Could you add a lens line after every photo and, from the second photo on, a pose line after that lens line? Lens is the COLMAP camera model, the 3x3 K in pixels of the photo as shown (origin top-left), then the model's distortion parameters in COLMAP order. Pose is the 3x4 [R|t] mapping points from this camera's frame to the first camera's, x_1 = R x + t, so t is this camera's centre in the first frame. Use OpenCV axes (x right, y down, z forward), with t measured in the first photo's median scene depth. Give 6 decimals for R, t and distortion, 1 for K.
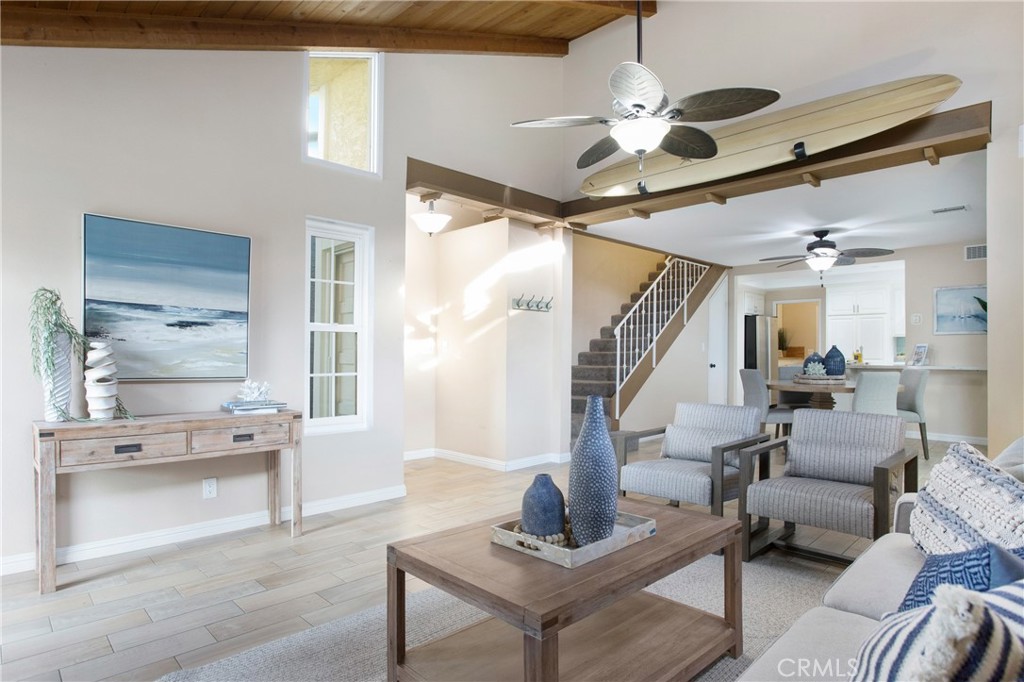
lens RADIAL K [[547.0, 0, 519.6], [0, 547.0, 346.2], [0, 0, 1]] dist [-0.012307, 0.018326]
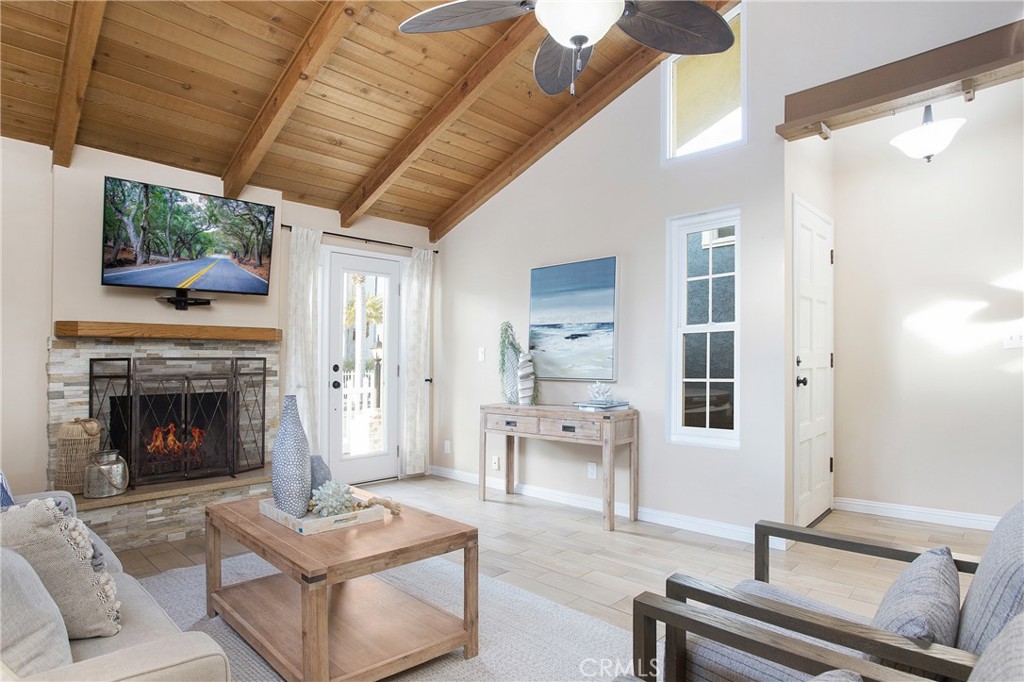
lens RADIAL K [[575.0, 0, 509.9], [0, 575.0, 348.1], [0, 0, 1]] dist [-0.012322, 0.002685]
pose [[0.018348, -0.028221, -0.999433, 0.738849], [0.027990, 0.999224, -0.027702, 0.020316], [0.999440, -0.027466, 0.019124, 0.823180]]
